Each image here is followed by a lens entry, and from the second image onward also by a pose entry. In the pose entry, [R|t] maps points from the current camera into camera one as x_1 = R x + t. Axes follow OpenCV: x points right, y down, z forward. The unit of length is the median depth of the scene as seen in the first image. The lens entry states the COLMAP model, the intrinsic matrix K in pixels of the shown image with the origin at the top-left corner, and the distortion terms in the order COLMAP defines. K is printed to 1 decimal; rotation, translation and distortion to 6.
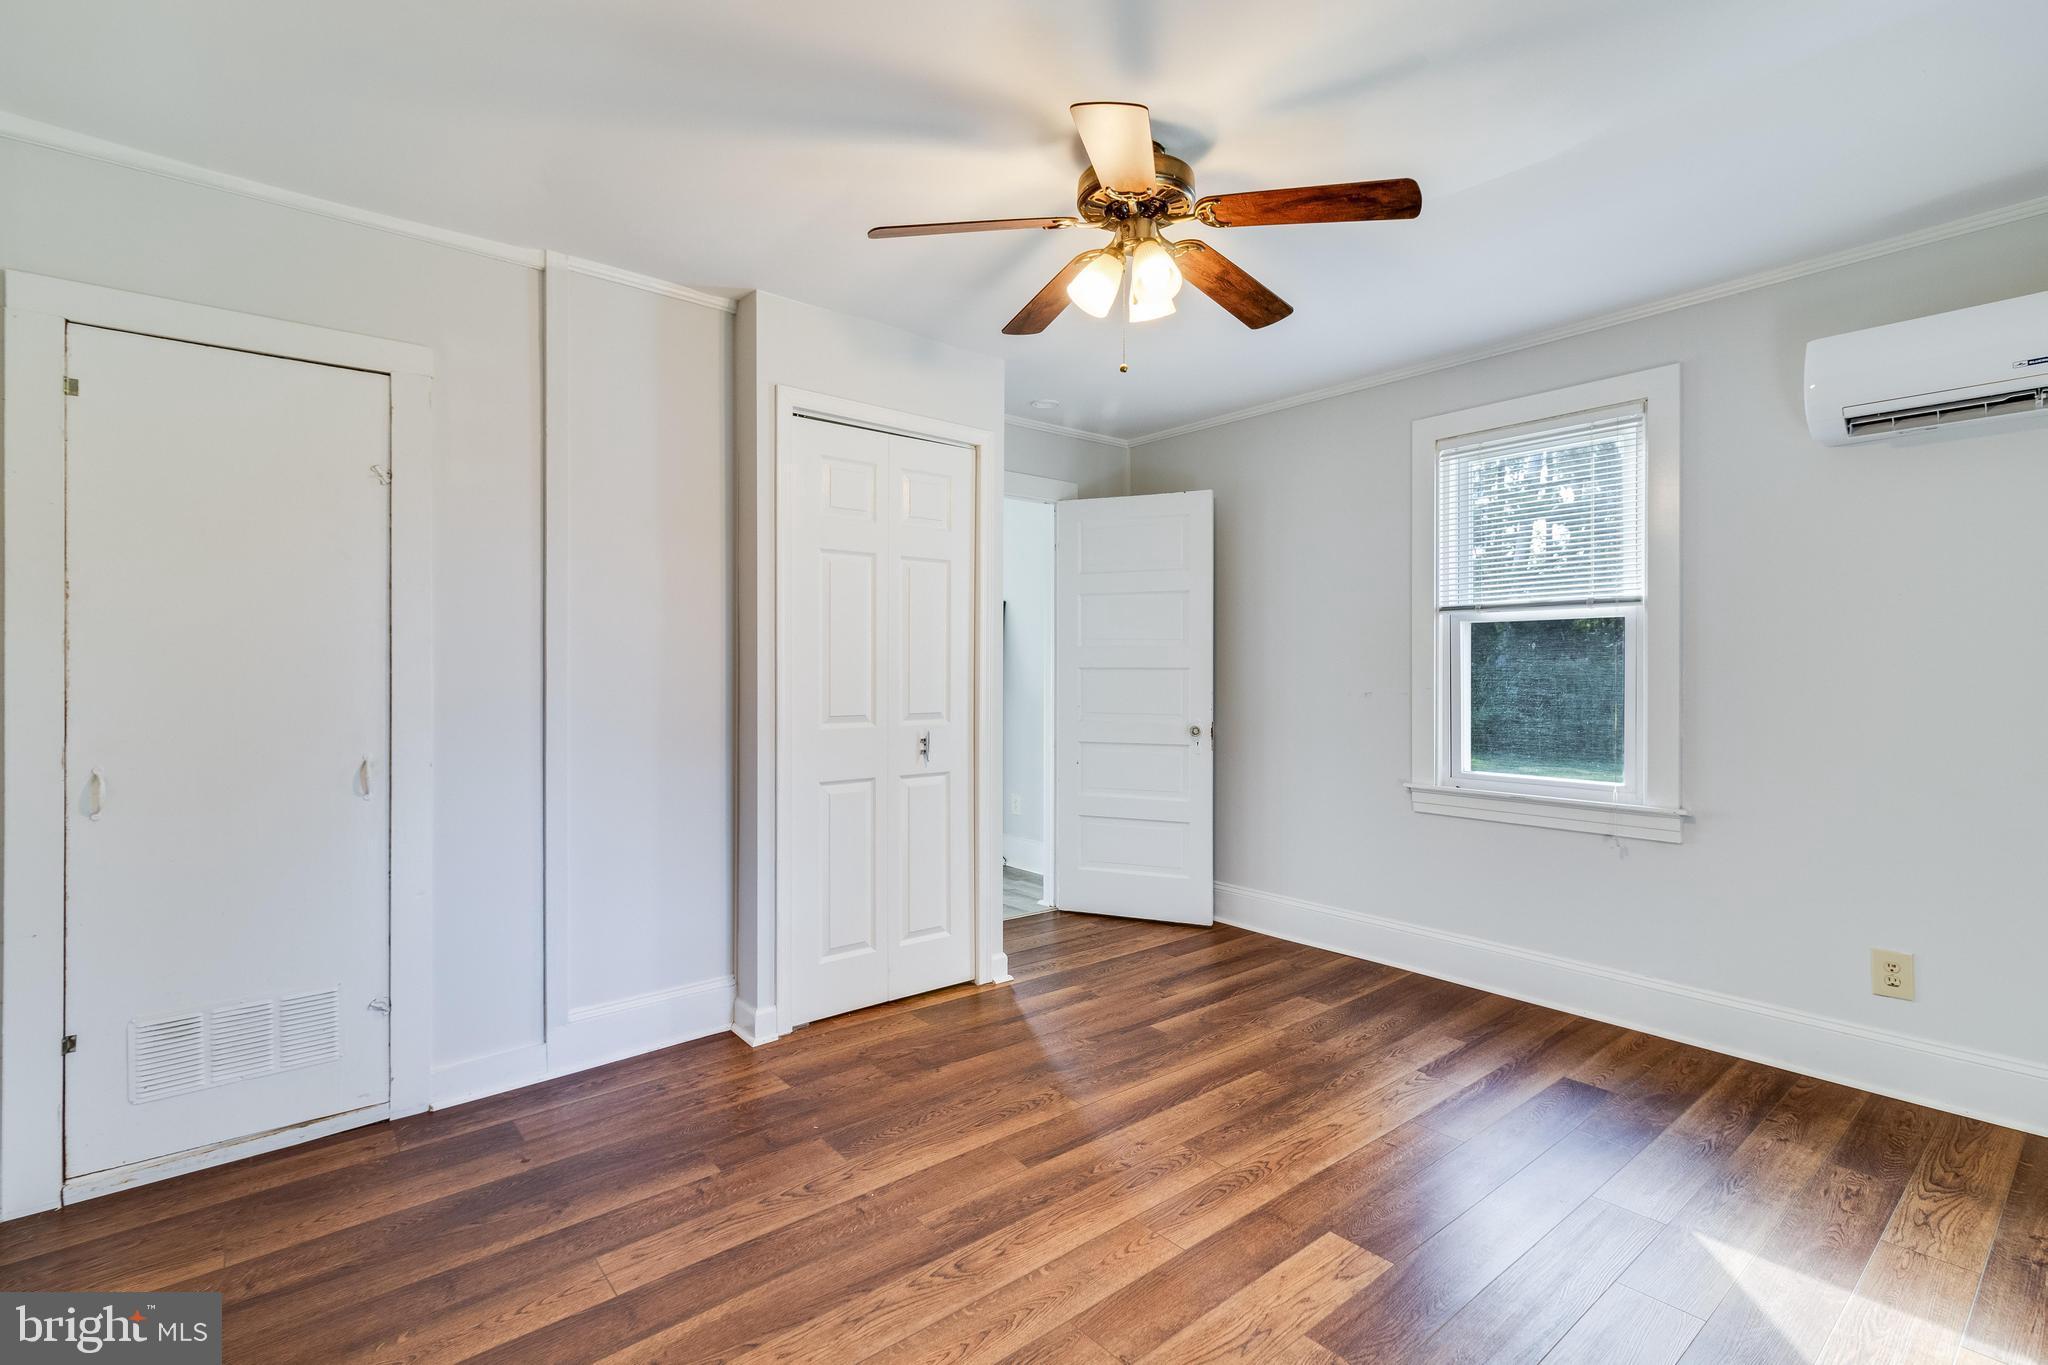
lens RADIAL K [[946.9, 0, 1033.0], [0, 946.9, 677.3], [0, 0, 1]] dist [0.004205, -0.001337]
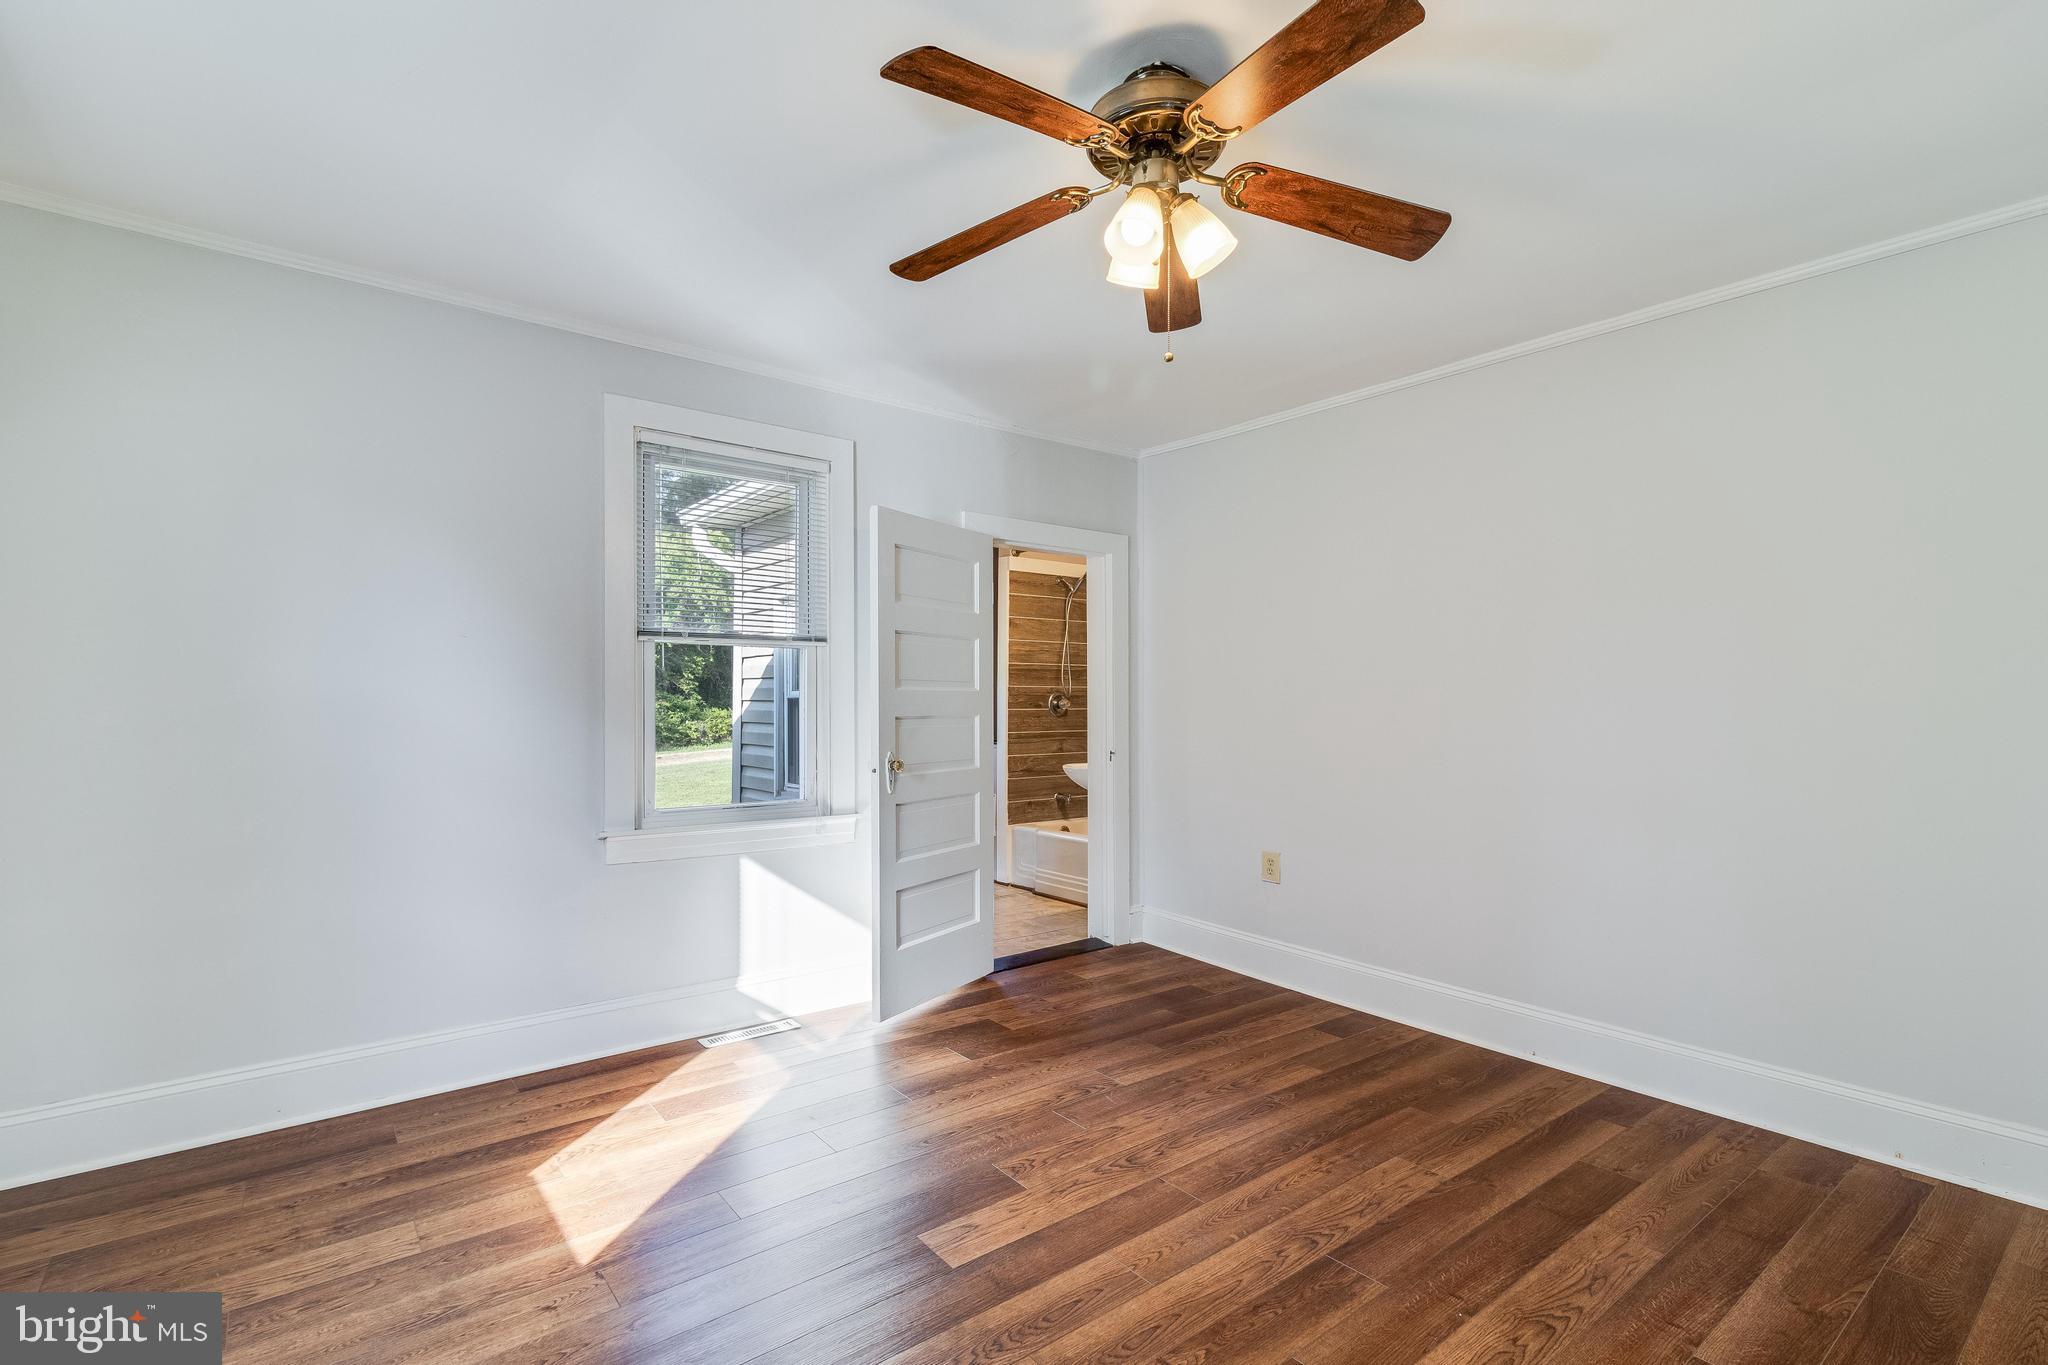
lens RADIAL K [[946.9, 0, 1033.4], [0, 946.9, 700.2], [0, 0, 1]] dist [0.004205, -0.001337]
pose [[-0.999671, -0.004335, 0.025268, 0.198707], [-0.004104, 0.999949, 0.009222, -0.013166], [-0.025307, 0.009115, -0.999638, 1.887583]]
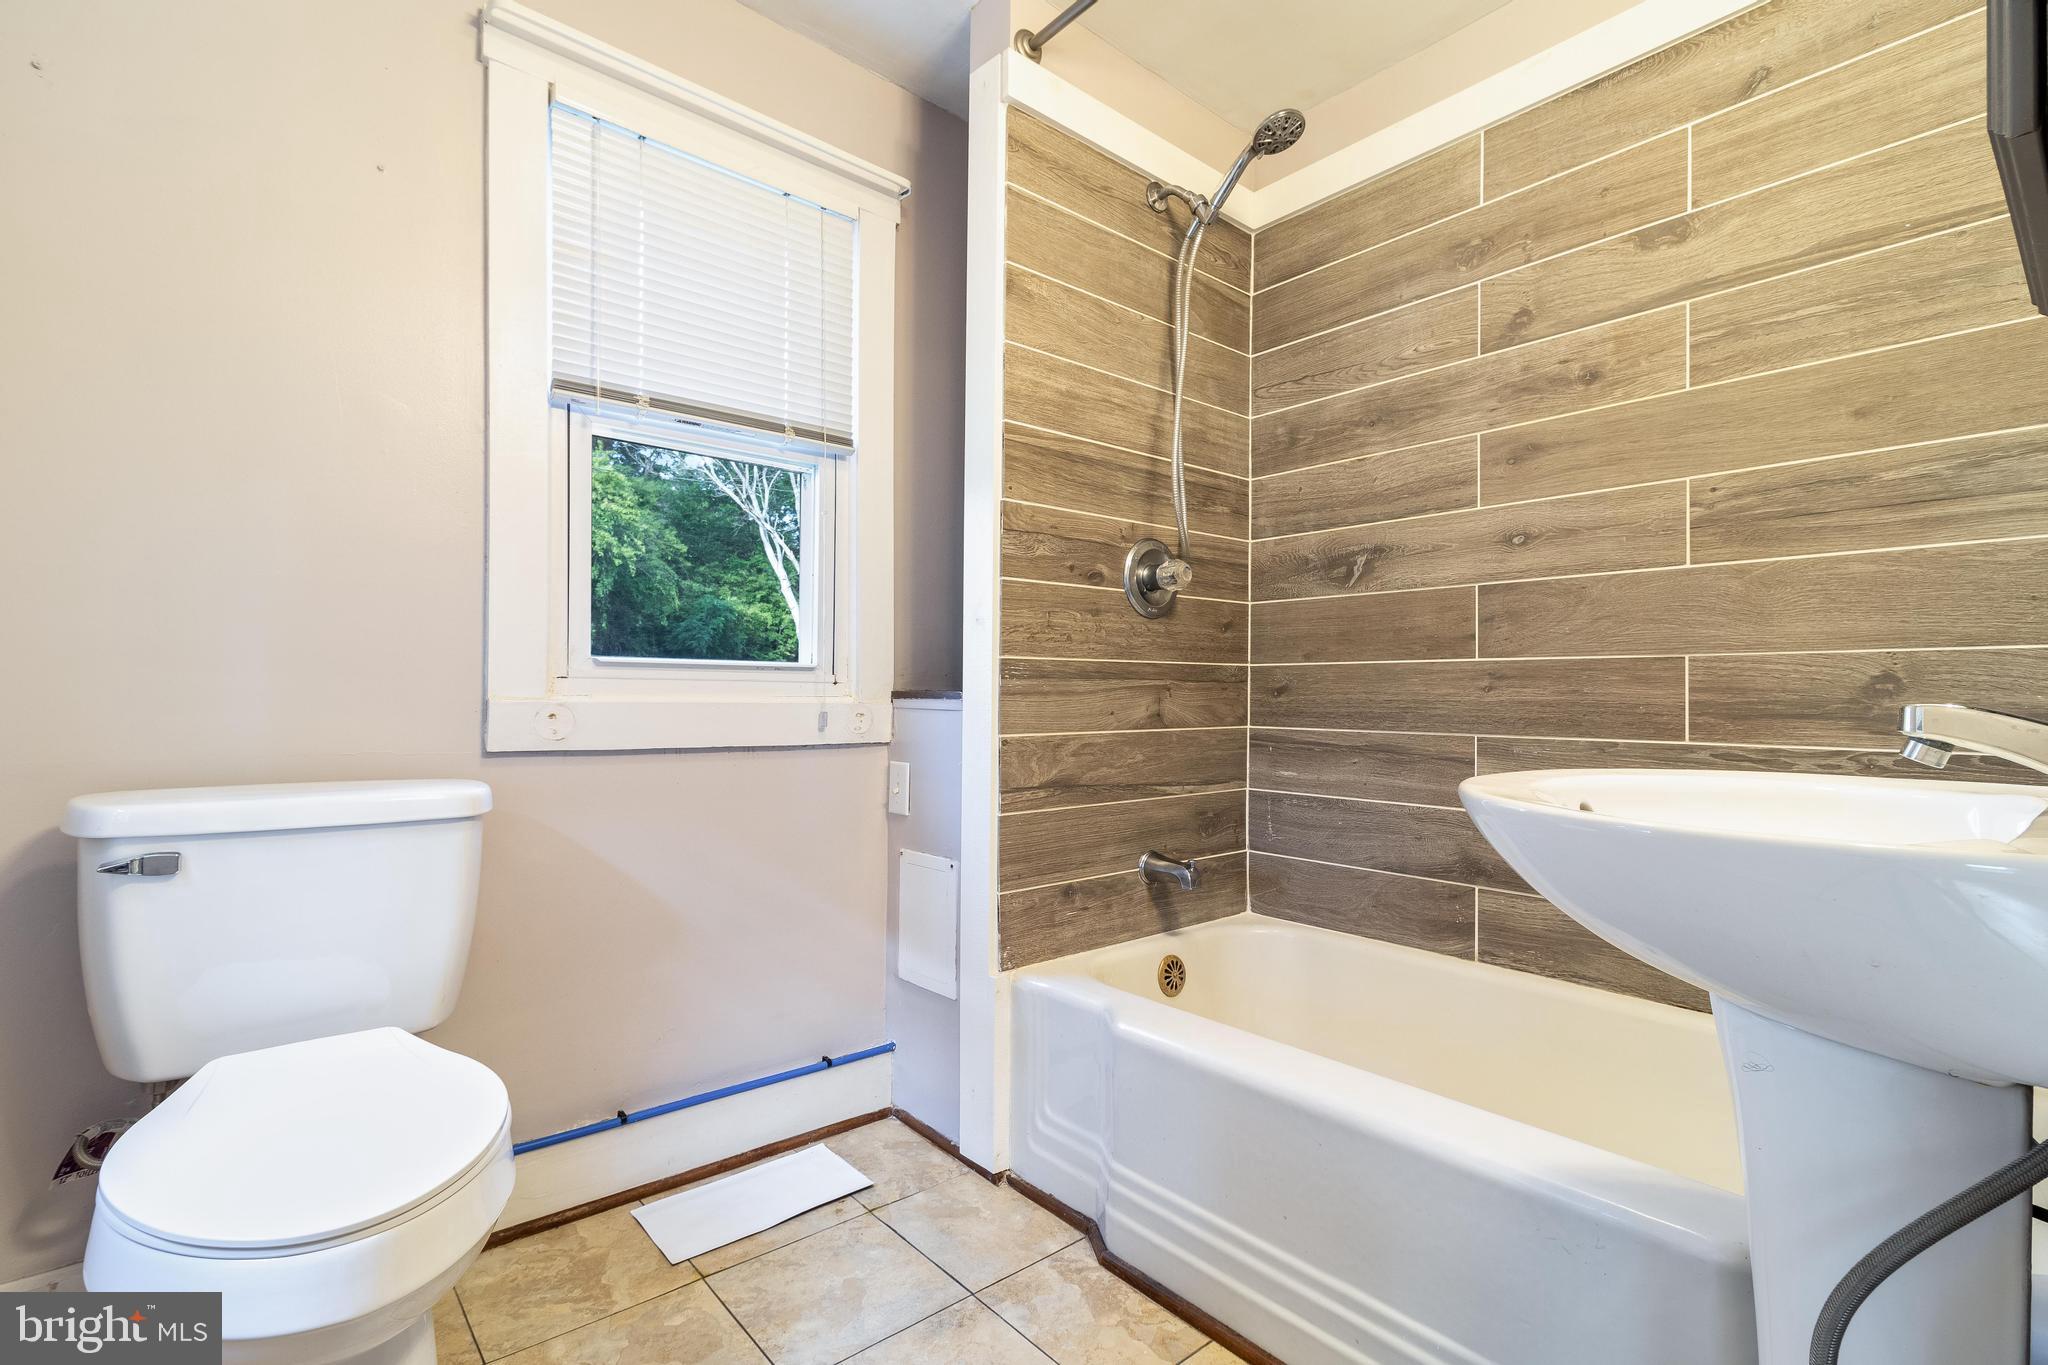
lens RADIAL K [[946.9, 0, 1022.7], [0, 946.9, 680.4], [0, 0, 1]] dist [0.004205, -0.001337]
pose [[-0.999932, -0.008682, -0.007769, 0.241832], [-0.008705, 0.999958, 0.002890, 0.032492], [0.007744, 0.002957, -0.999966, 1.242479]]
